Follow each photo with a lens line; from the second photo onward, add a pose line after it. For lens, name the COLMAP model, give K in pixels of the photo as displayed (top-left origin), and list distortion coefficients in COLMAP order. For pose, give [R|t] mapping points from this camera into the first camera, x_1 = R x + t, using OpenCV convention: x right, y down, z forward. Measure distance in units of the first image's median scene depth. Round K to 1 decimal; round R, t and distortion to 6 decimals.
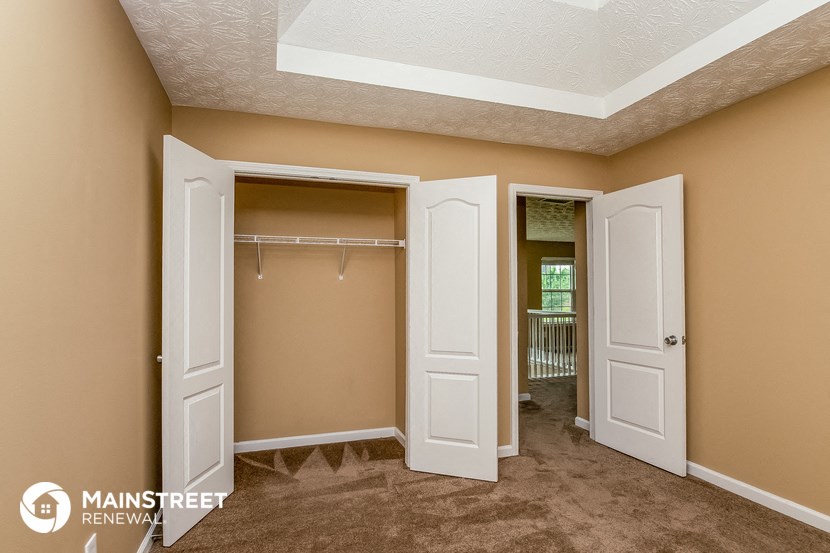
lens RADIAL K [[446.4, 0, 415.0], [0, 446.4, 291.5], [0, 0, 1]] dist [0.001588, 0.000190]
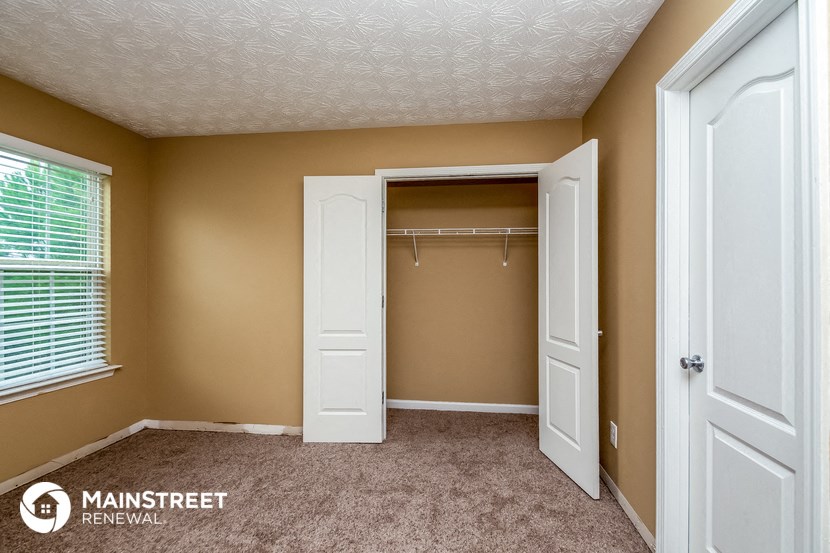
lens RADIAL K [[401.1, 0, 415.0], [0, 401.1, 276.5], [0, 0, 1]] dist [0.000191, -0.000005]
pose [[0.895218, 0.007135, -0.445571, 0.155199], [-0.007227, 0.999973, 0.001494, -0.000839], [0.445569, 0.001882, 0.895246, 0.049073]]
